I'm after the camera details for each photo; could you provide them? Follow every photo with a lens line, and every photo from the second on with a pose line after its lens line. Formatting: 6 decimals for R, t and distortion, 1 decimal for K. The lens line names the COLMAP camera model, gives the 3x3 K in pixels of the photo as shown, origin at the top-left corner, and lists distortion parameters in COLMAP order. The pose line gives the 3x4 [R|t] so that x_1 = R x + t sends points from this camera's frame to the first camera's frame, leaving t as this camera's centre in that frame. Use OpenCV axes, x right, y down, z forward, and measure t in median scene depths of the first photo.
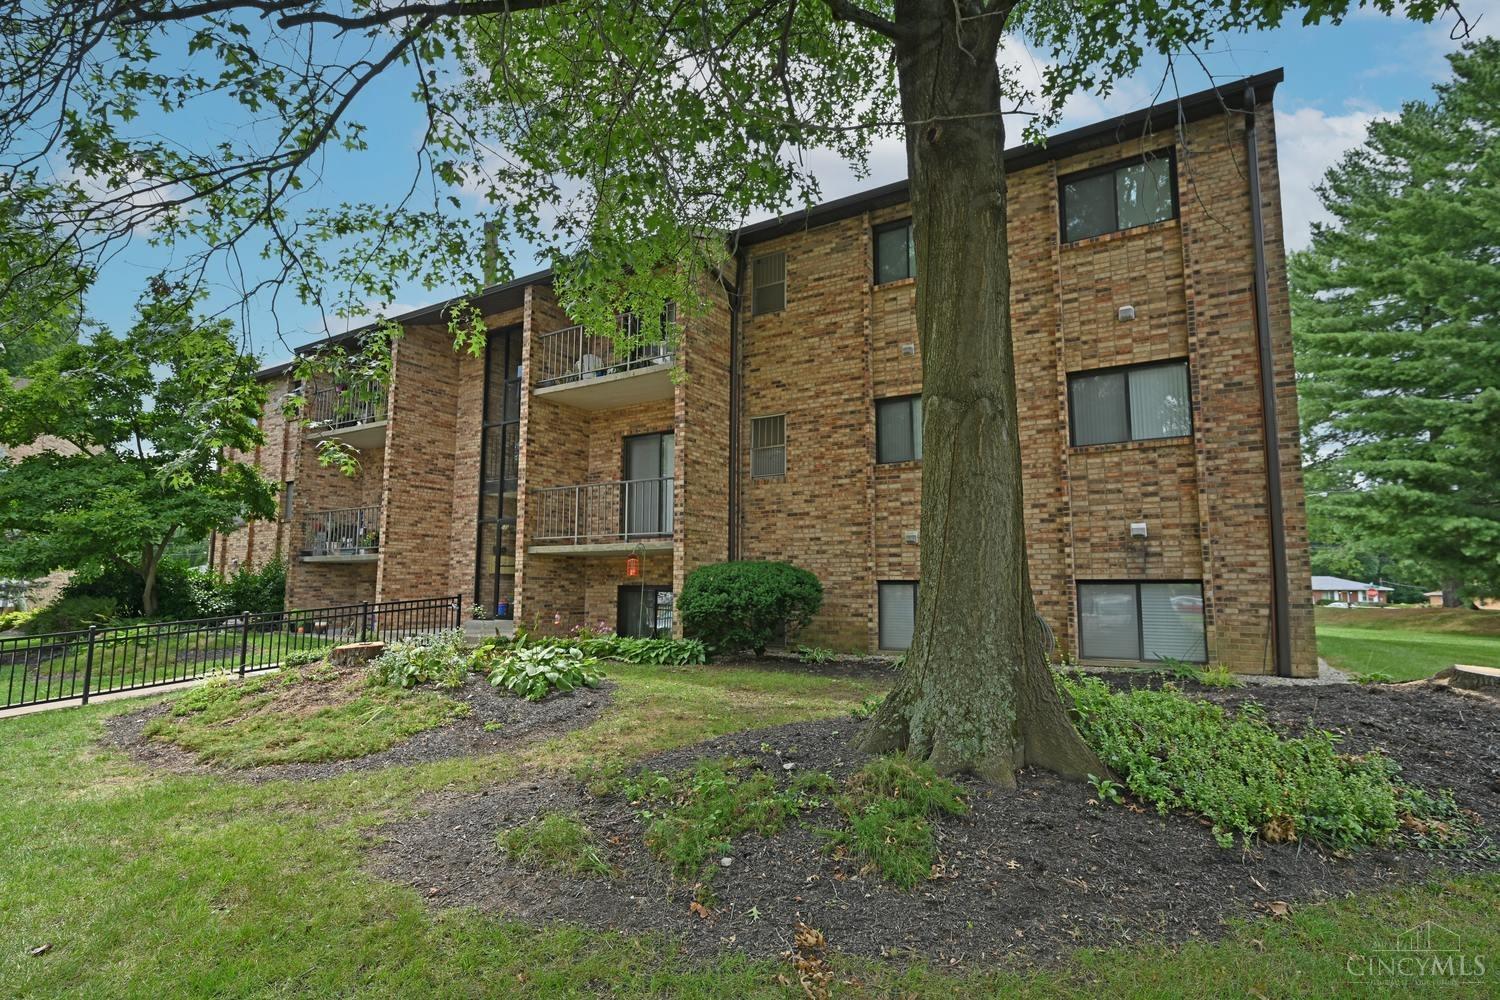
lens RADIAL K [[775.6, 0, 750.4], [0, 775.6, 503.0], [0, 0, 1]] dist [0.000158, 0.000057]
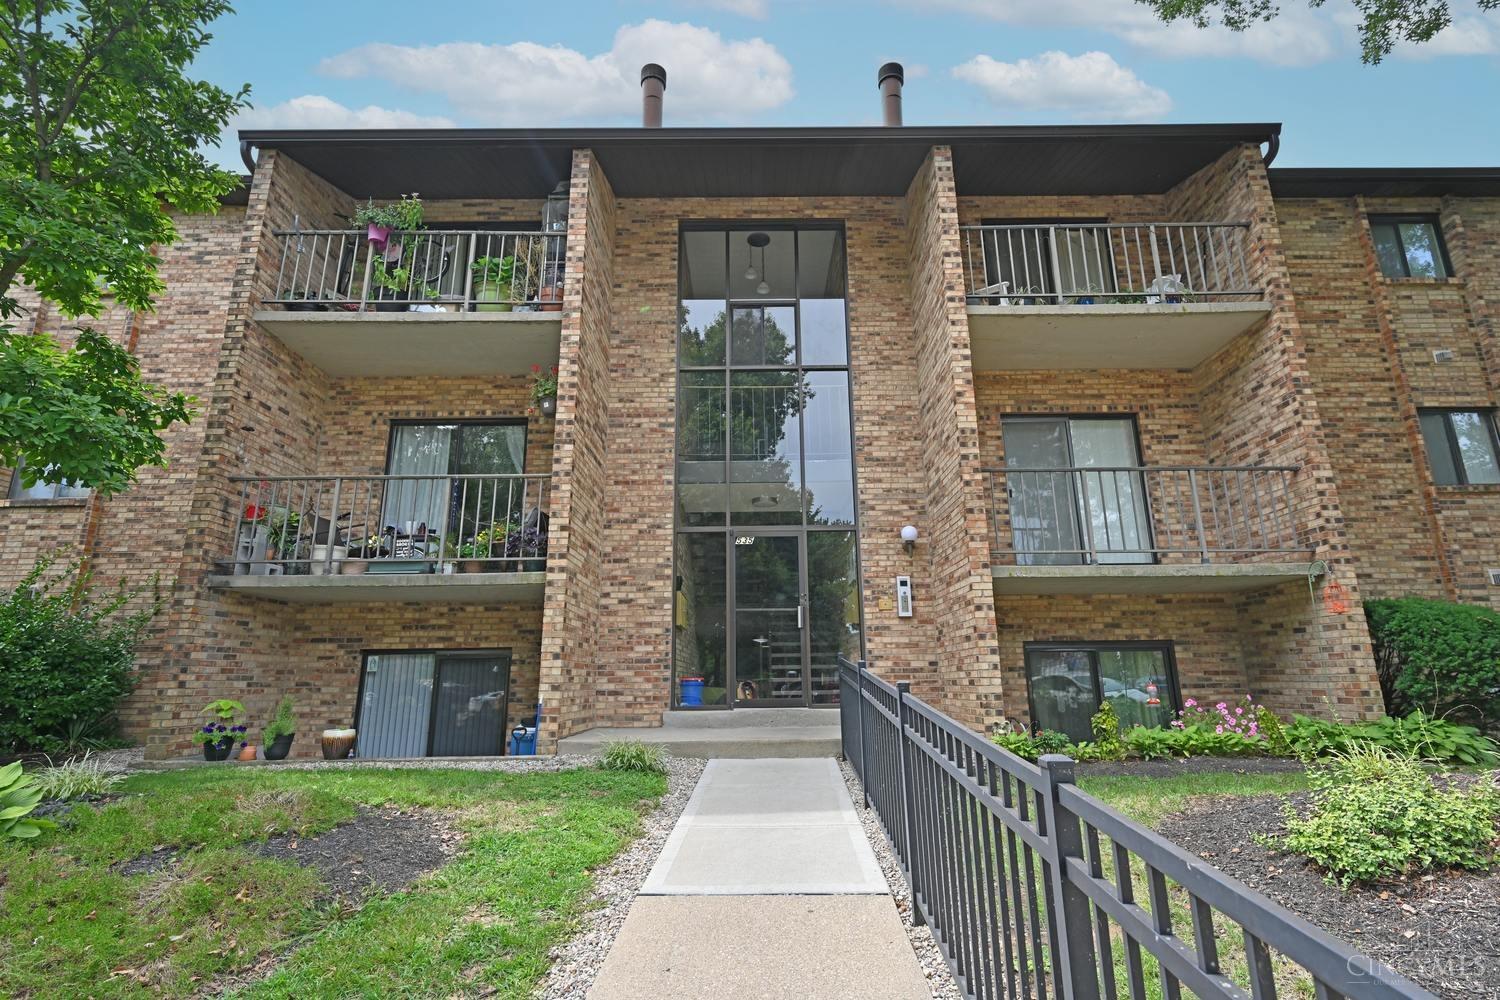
lens RADIAL K [[725.8, 0, 750.1], [0, 725.8, 493.9], [0, 0, 1]] dist [-0.001167, -0.000117]
pose [[0.838321, 0.121082, 0.531561, -0.805873], [-0.047971, 0.987626, -0.149312, 0.102442], [-0.543062, 0.099672, 0.833756, 0.737475]]
